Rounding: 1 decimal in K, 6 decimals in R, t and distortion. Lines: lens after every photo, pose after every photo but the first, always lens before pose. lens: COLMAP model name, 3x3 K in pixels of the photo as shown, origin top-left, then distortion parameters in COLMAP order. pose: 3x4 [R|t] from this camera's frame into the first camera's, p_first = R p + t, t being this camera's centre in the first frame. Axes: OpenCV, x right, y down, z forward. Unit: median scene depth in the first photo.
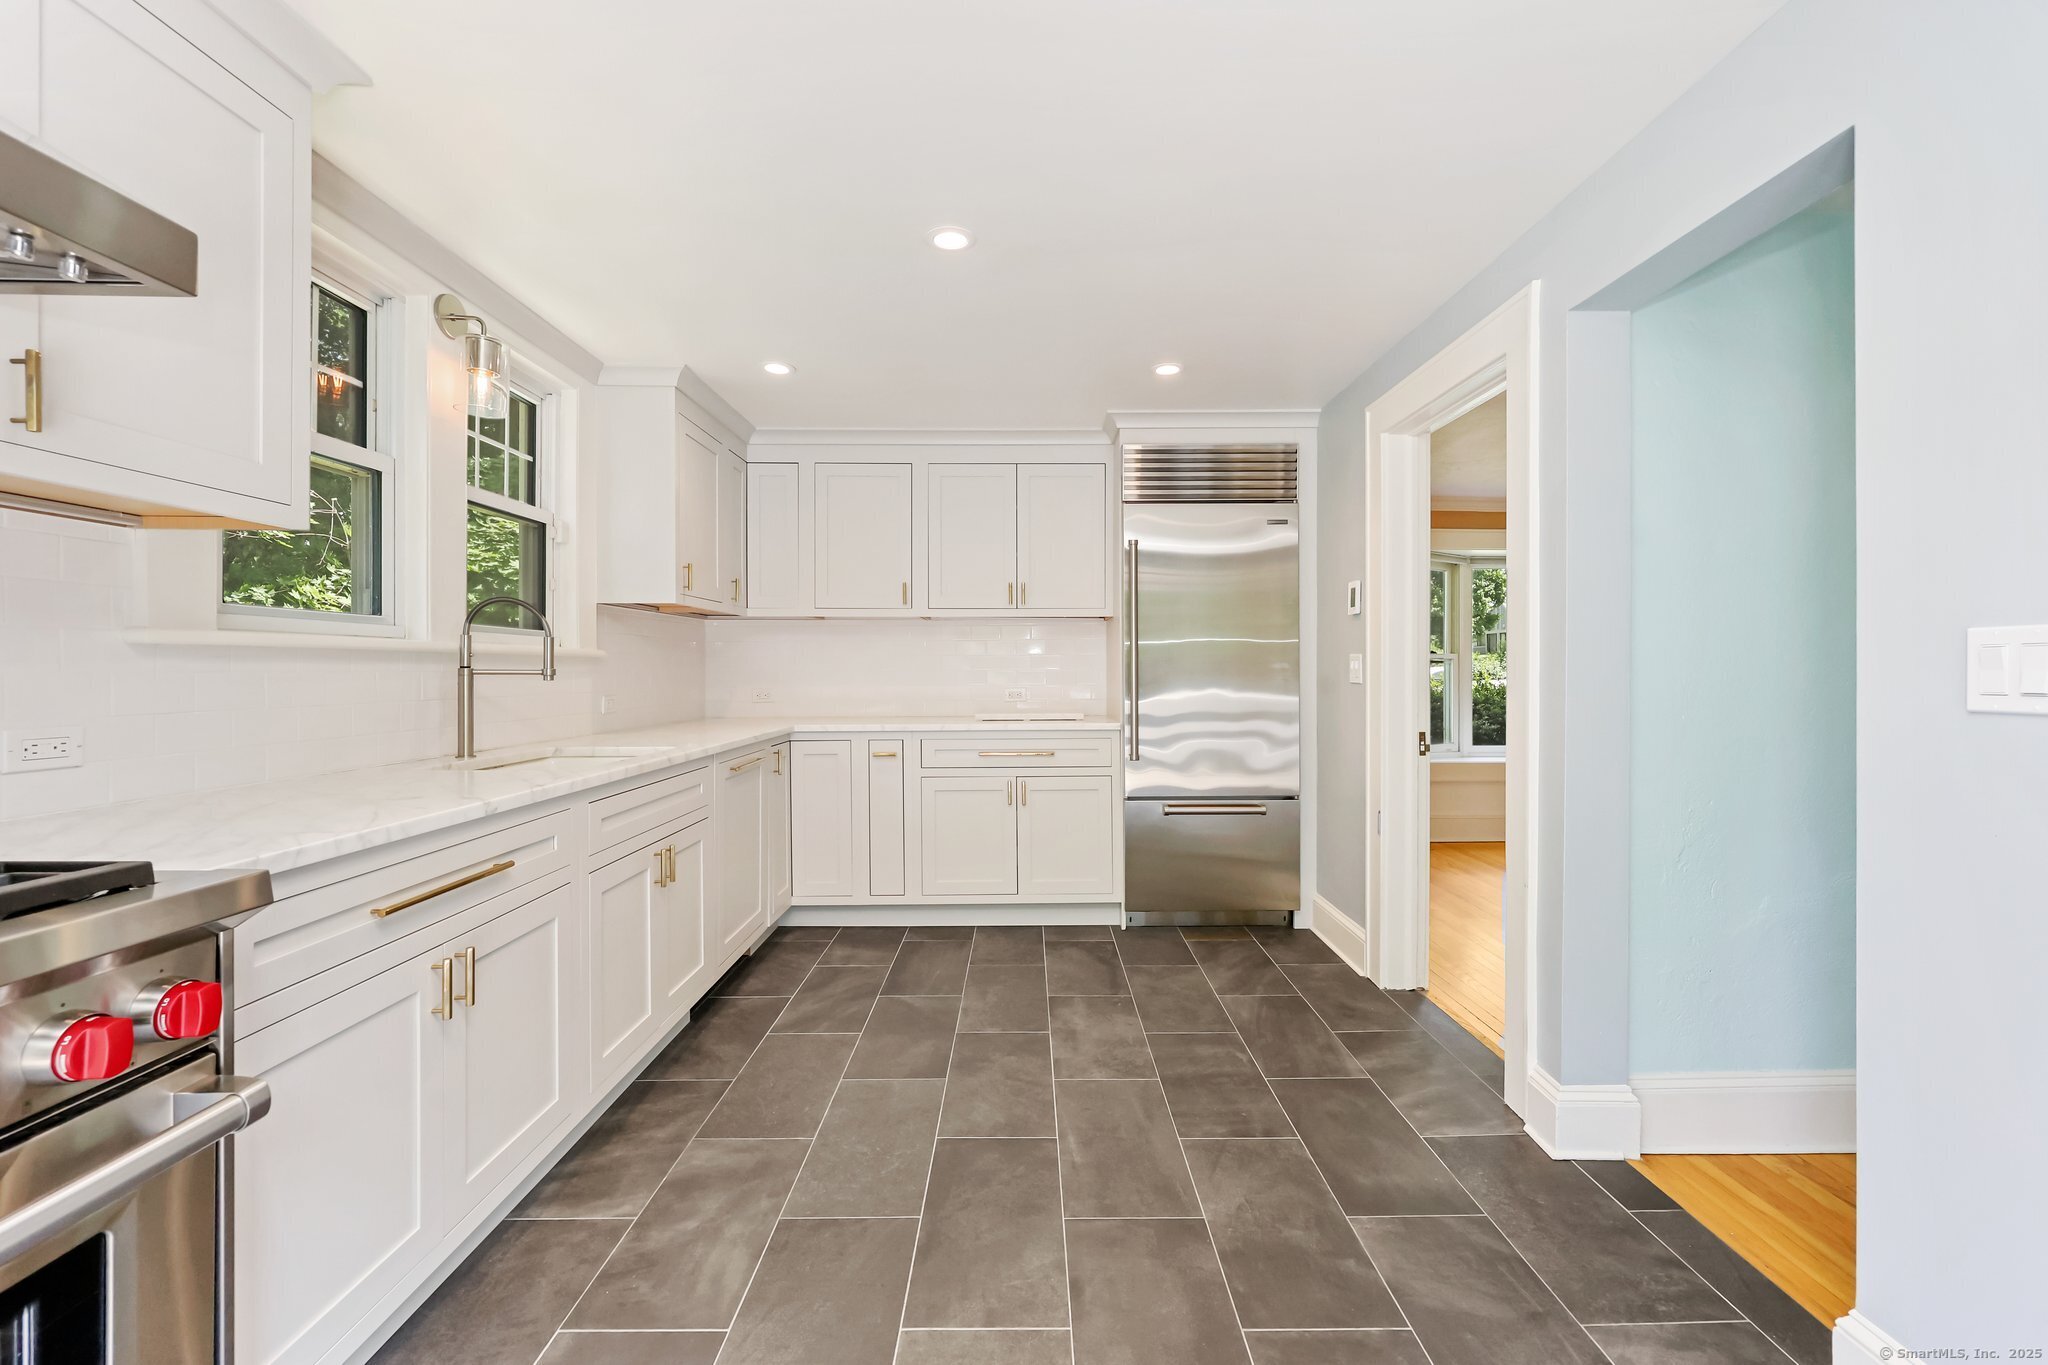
lens RADIAL K [[842.6, 0, 1035.7], [0, 842.6, 671.1], [0, 0, 1]] dist [0.000359, 0.000327]
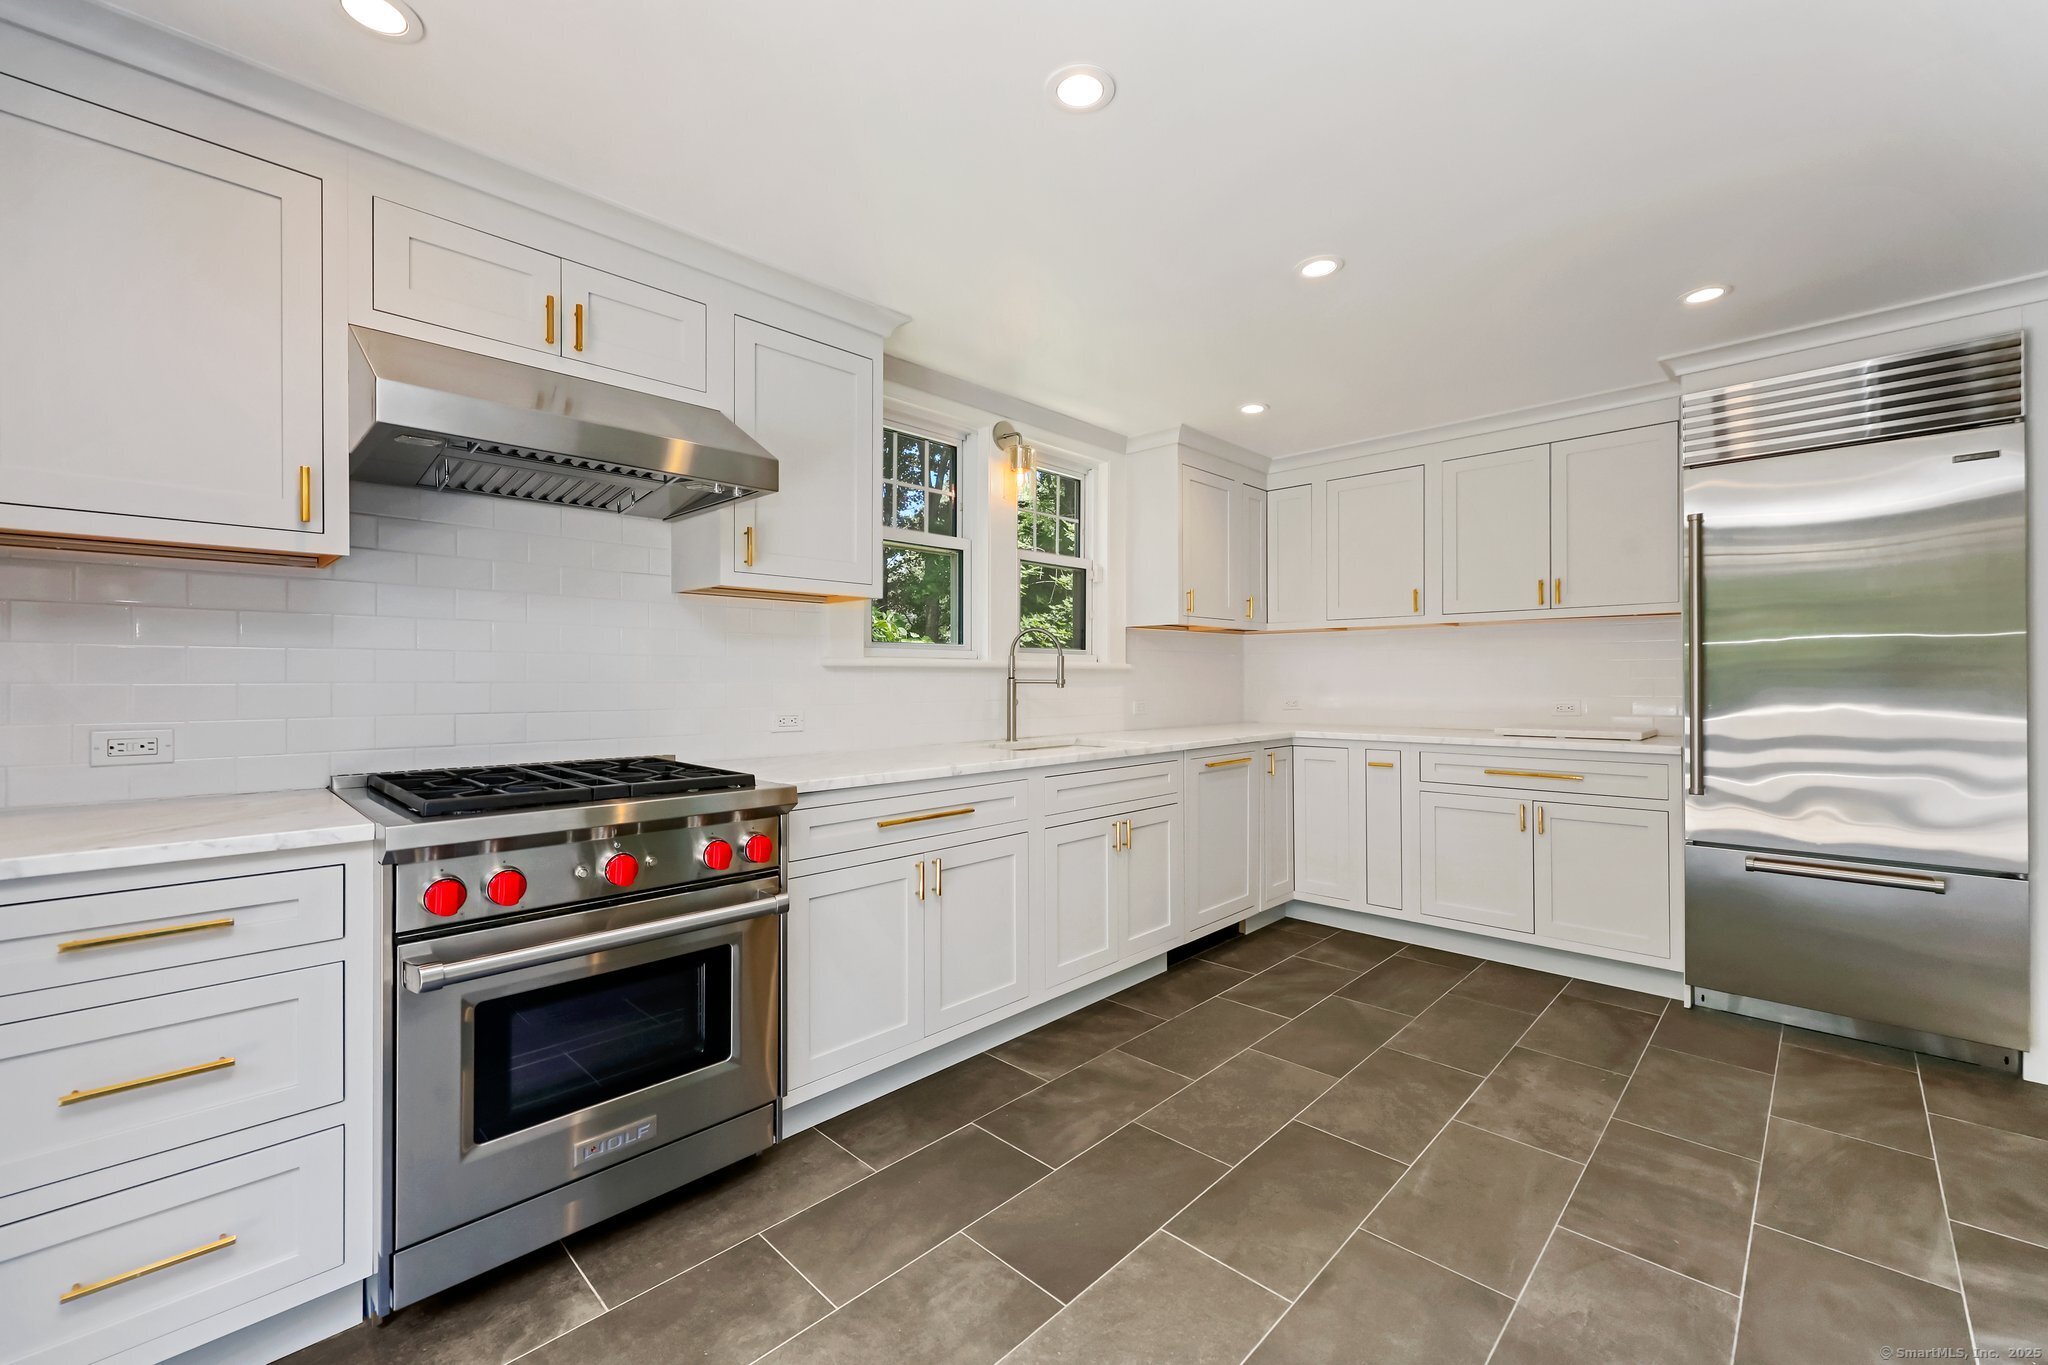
lens RADIAL K [[834.0, 0, 1027.5], [0, 834.0, 676.2], [0, 0, 1]] dist [-0.000272, 0.000078]
pose [[0.708333, -0.003620, -0.705869, 0.271149], [0.000808, 0.999990, -0.004317, -0.001318], [0.705878, 0.002488, 0.708329, 0.010471]]
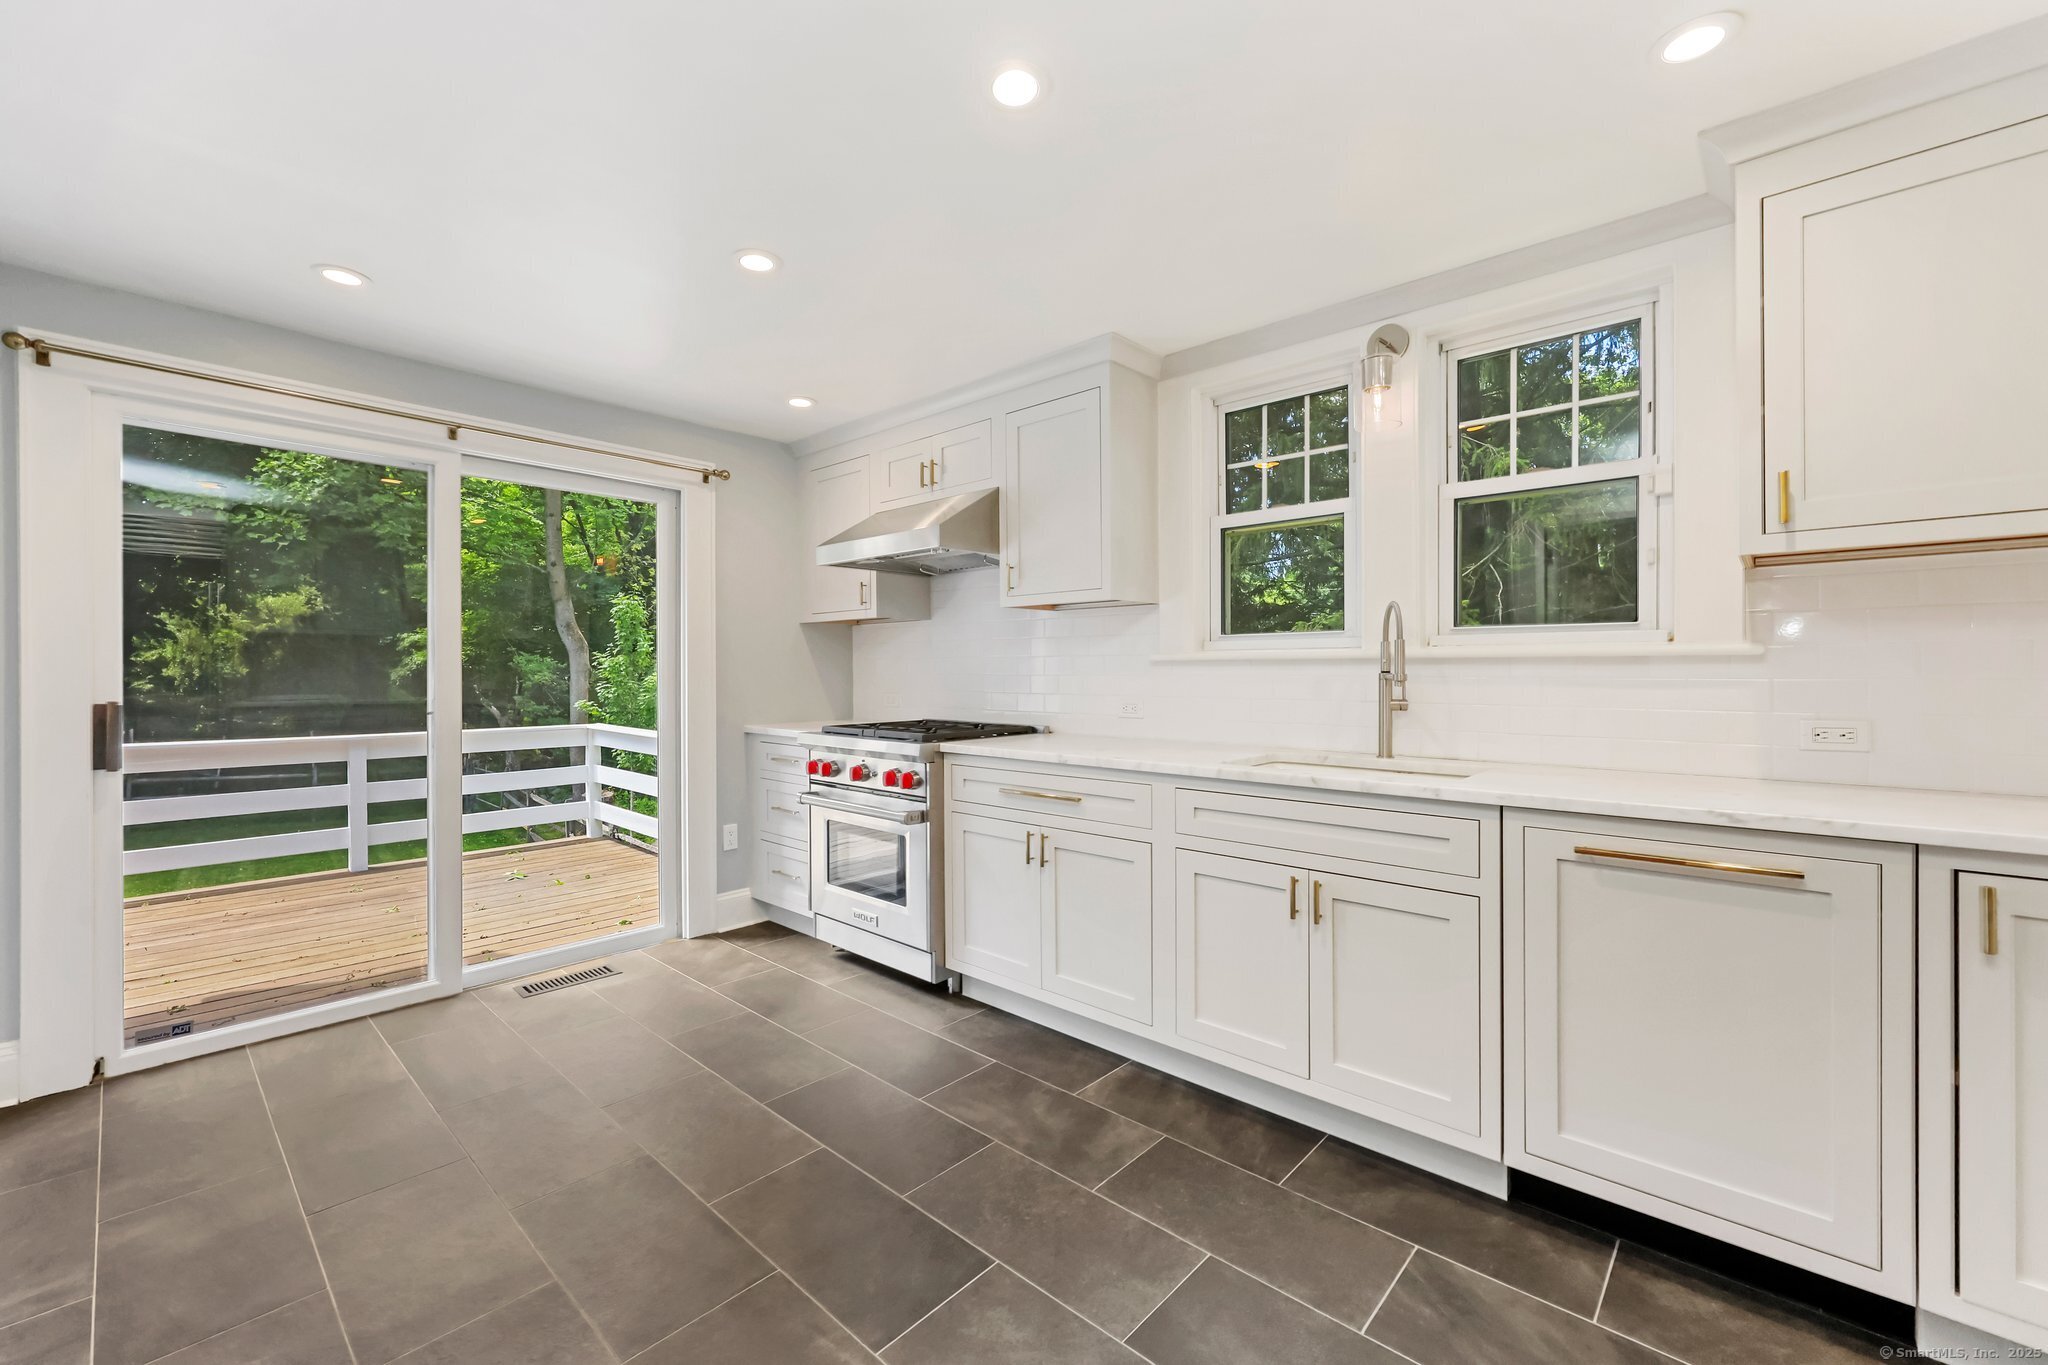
lens RADIAL K [[834.0, 0, 1027.5], [0, 834.0, 676.2], [0, 0, 1]] dist [-0.000272, 0.000078]
pose [[-0.681812, 0.005164, -0.731509, 0.306640], [-0.001394, 0.999964, 0.008359, -0.006108], [0.731526, 0.006718, -0.681780, 1.083327]]
